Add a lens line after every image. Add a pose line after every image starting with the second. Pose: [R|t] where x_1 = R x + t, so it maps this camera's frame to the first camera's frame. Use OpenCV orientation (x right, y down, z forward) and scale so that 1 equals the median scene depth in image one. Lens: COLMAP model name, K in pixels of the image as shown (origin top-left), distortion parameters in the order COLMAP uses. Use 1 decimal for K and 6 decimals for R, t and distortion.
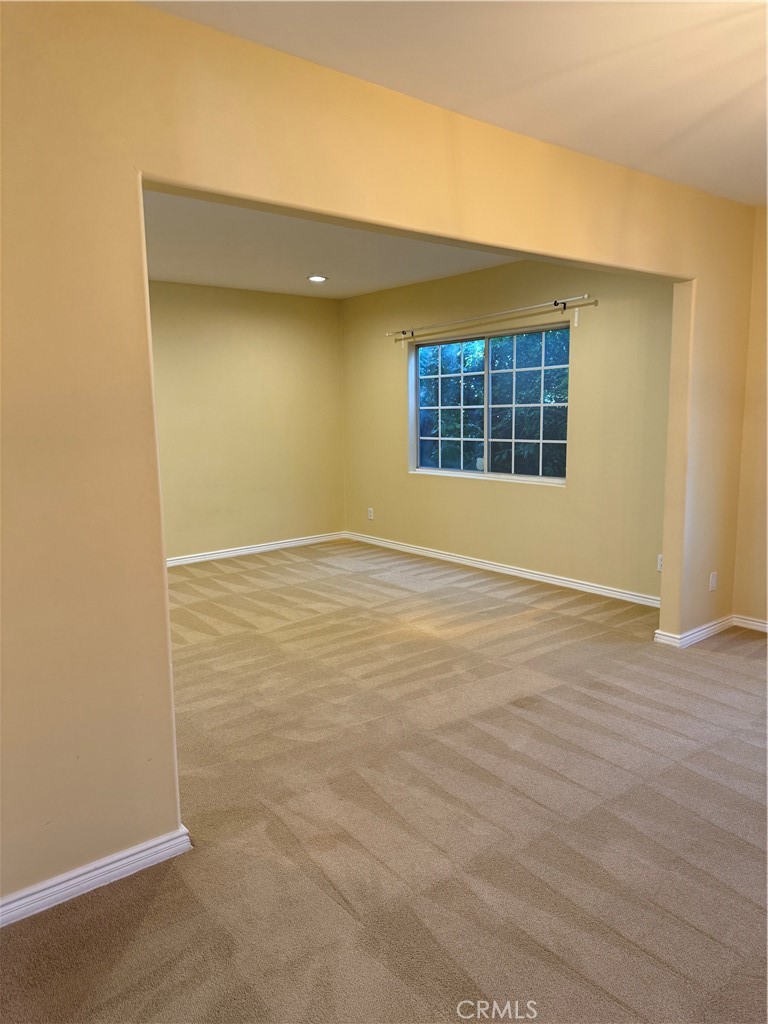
lens RADIAL K [[725.2, 0, 378.0], [0, 725.2, 508.5], [0, 0, 1]] dist [0.048572, -0.062625]
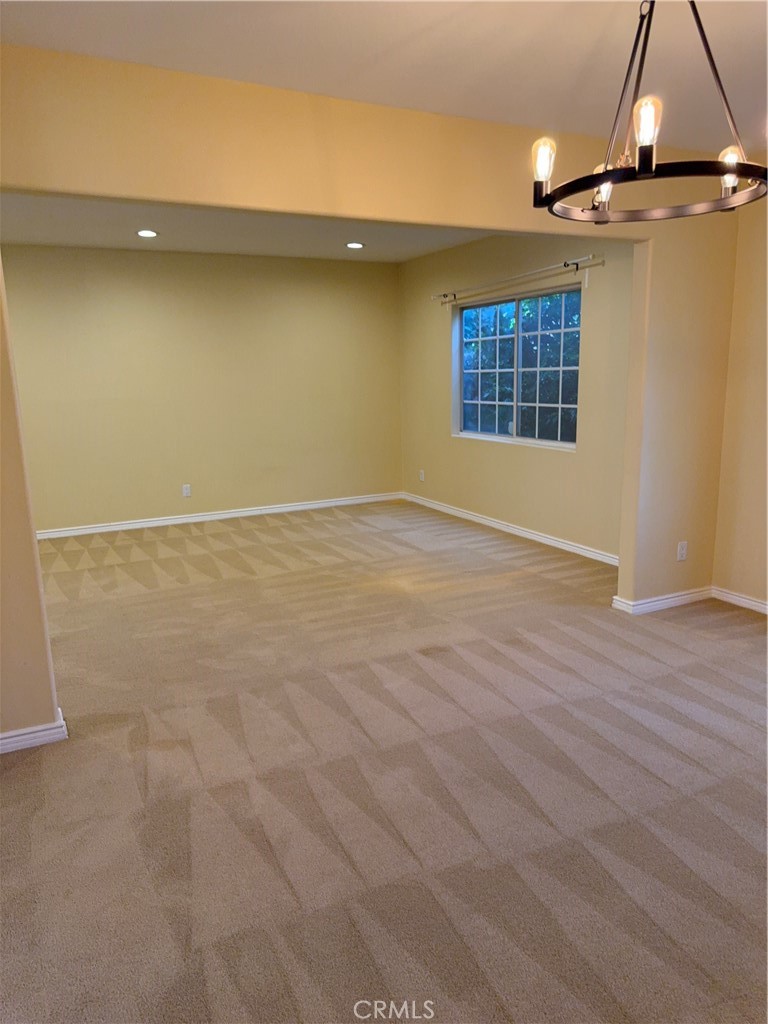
lens RADIAL K [[725.2, 0, 381.3], [0, 725.2, 511.4], [0, 0, 1]] dist [0.048572, -0.062625]
pose [[0.980077, 0.037187, -0.195106, 0.230238], [-0.026458, 0.998006, 0.057311, 0.001494], [0.196848, -0.051007, 0.979106, -0.033035]]
